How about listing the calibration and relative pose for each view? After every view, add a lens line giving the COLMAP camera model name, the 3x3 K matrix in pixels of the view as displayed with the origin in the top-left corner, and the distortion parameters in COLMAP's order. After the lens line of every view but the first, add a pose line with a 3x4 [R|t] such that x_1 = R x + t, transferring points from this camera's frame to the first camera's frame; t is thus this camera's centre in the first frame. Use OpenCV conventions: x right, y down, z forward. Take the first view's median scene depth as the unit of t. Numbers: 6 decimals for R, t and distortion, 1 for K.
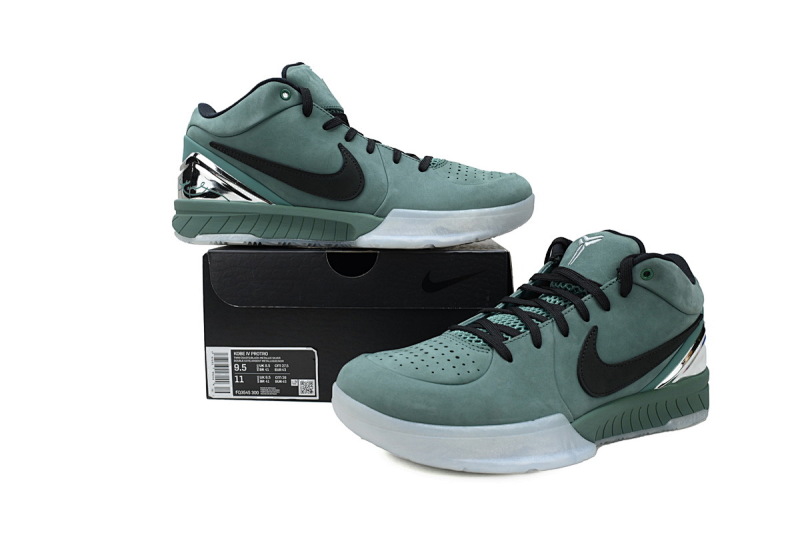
lens RADIAL K [[681.1, 0, 398.4], [0, 681.1, 264.3], [0, 0, 1]] dist [0.076058, -0.001762]
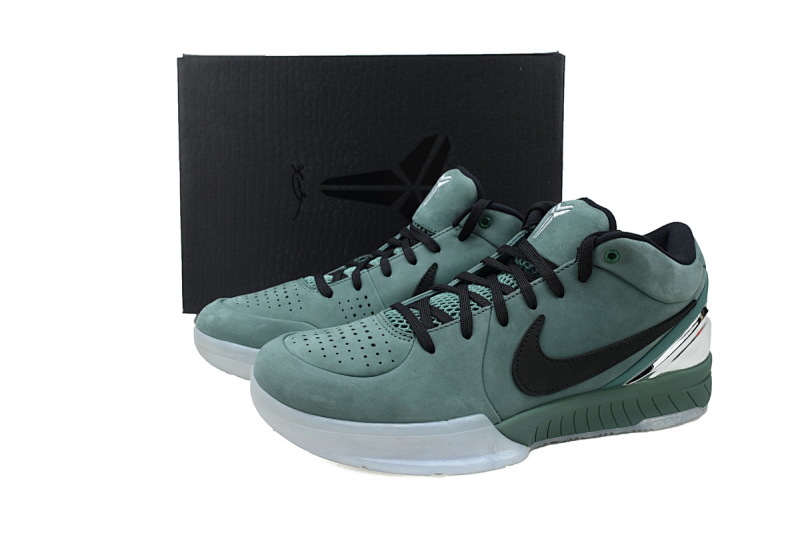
lens RADIAL K [[681.1, 0, 400.8], [0, 681.1, 268.9], [0, 0, 1]] dist [0.076058, -0.001762]
pose [[0.975530, 0.039684, -0.216254, 0.296709], [-0.008575, 0.989695, 0.142935, -0.090079], [0.219698, -0.137583, 0.965818, 0.130528]]
